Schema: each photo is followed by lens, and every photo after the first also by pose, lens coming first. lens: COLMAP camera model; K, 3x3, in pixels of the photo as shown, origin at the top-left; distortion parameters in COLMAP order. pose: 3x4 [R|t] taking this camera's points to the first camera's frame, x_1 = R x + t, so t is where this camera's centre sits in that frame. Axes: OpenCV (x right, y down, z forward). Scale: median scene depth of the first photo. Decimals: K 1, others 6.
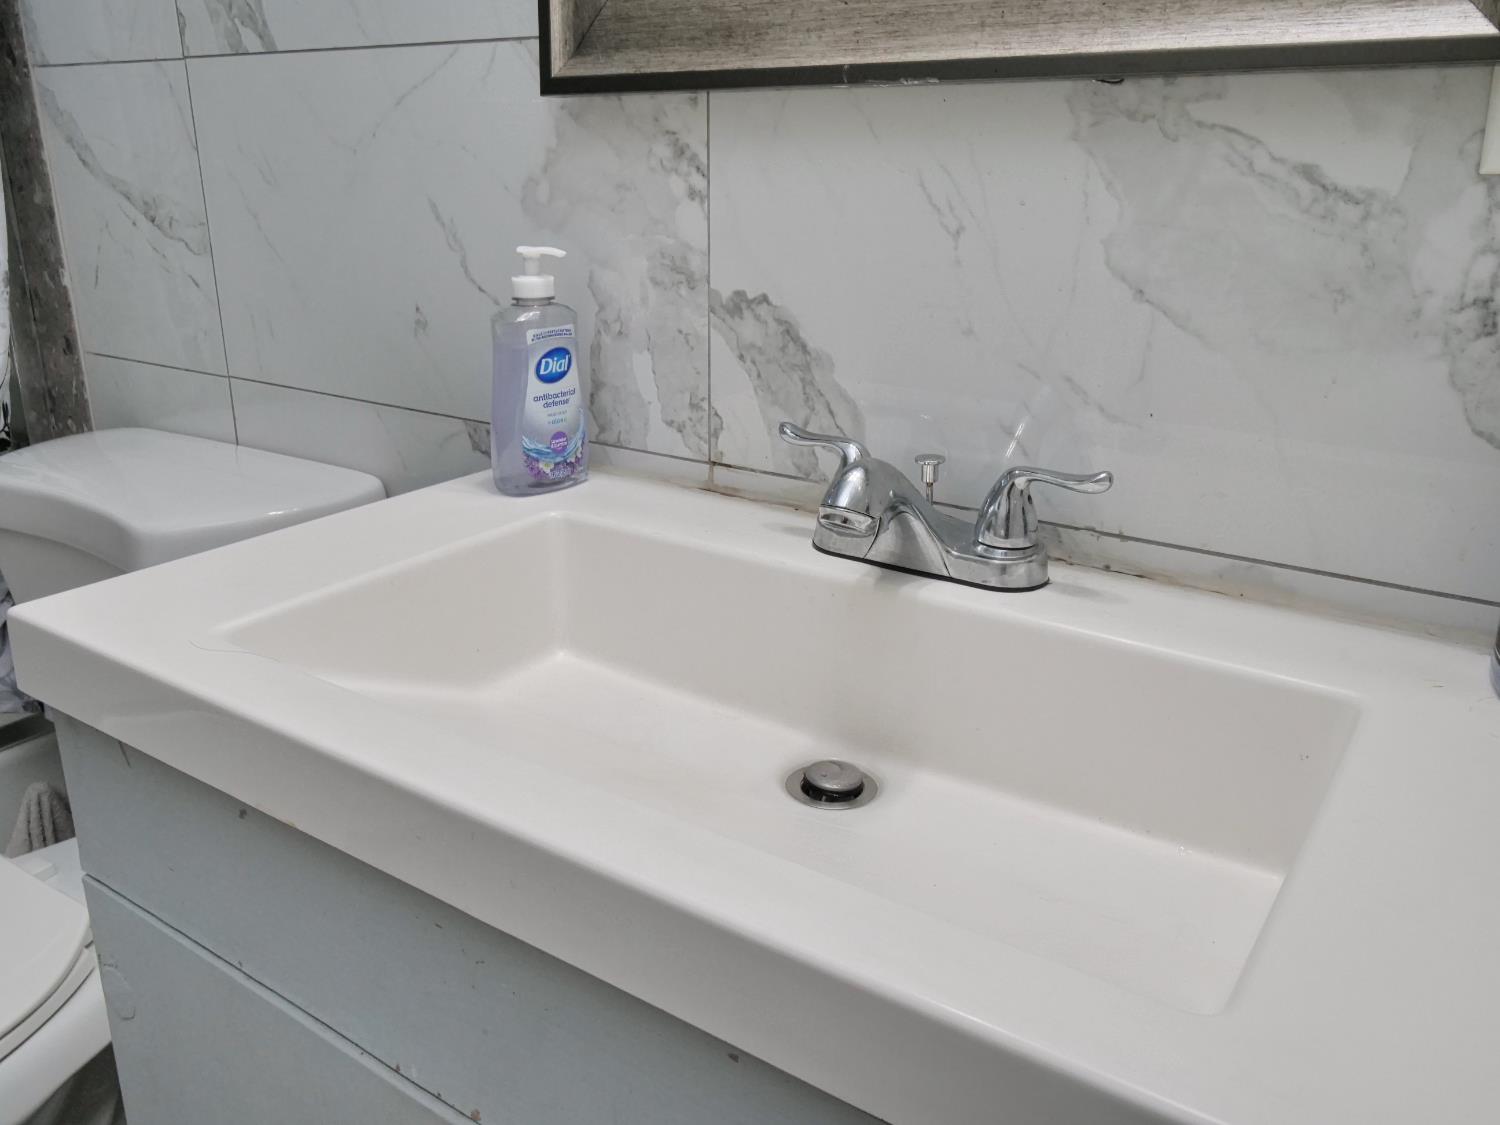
lens RADIAL K [[1189.8, 0, 725.8], [0, 1189.8, 536.6], [0, 0, 1]] dist [0.065377, -0.068389]
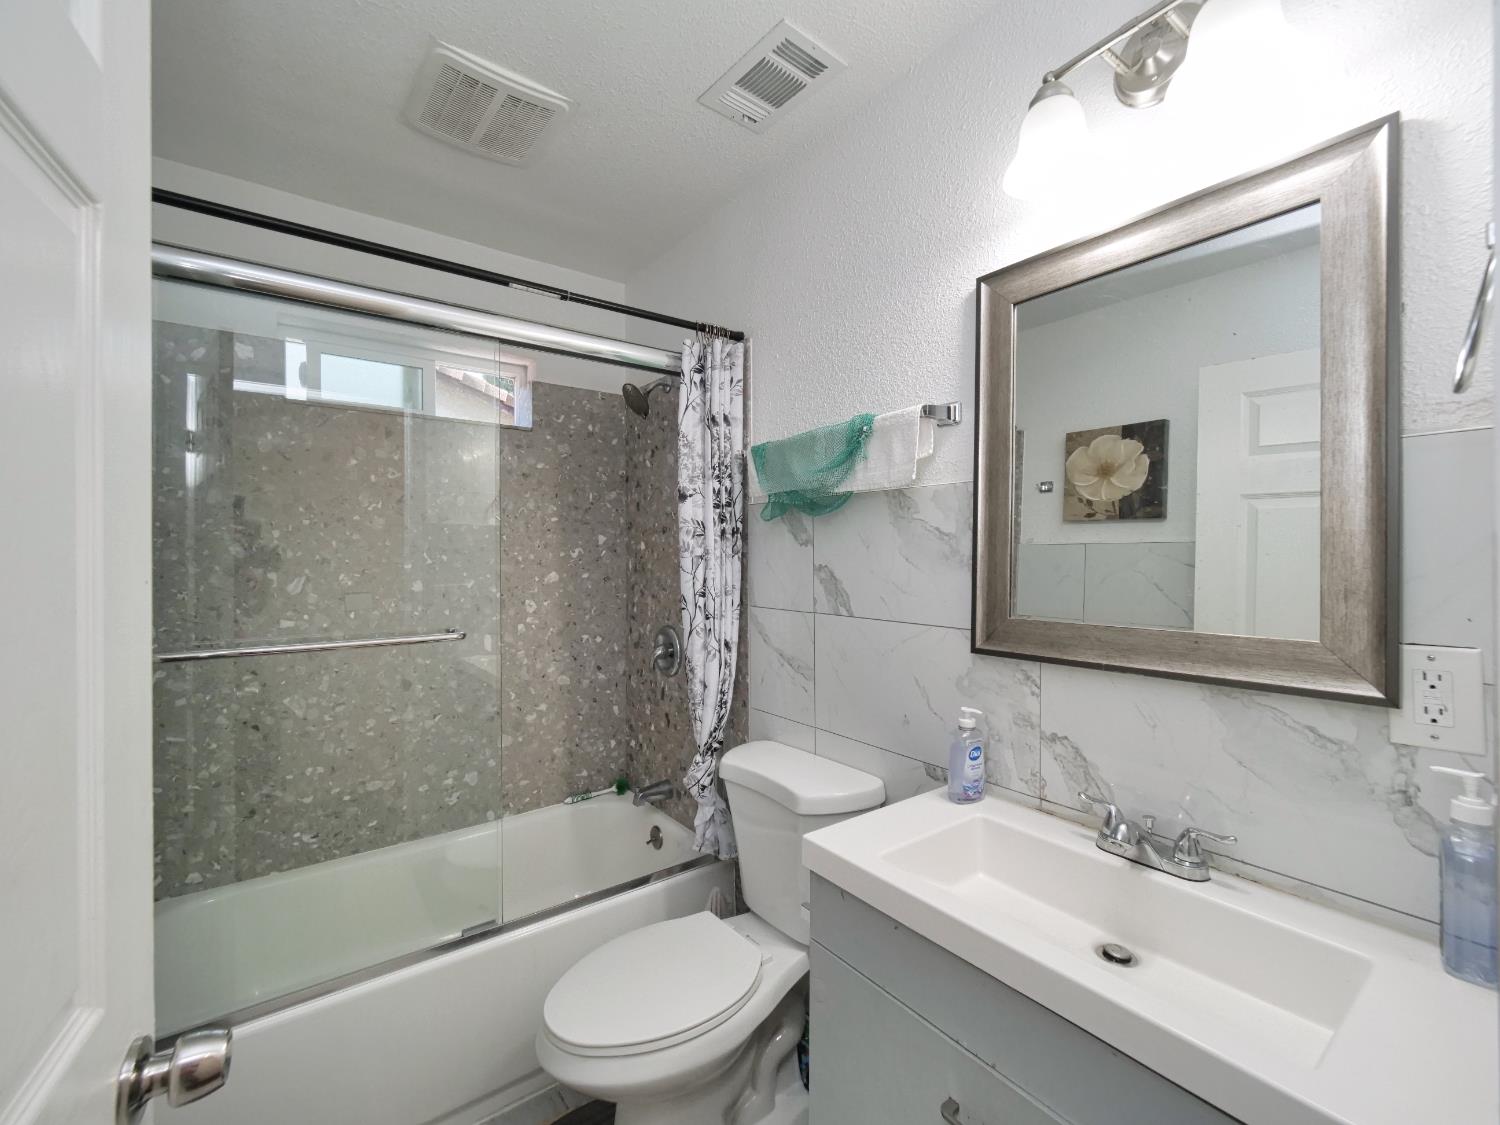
lens RADIAL K [[641.7, 0, 730.4], [0, 641.7, 559.5], [0, 0, 1]] dist [-0.003048, 0.001342]
pose [[0.945193, 0.002340, -0.326505, -0.201741], [-0.100734, 0.953285, -0.284780, -0.098328], [0.310586, 0.302062, 0.901274, -0.593412]]
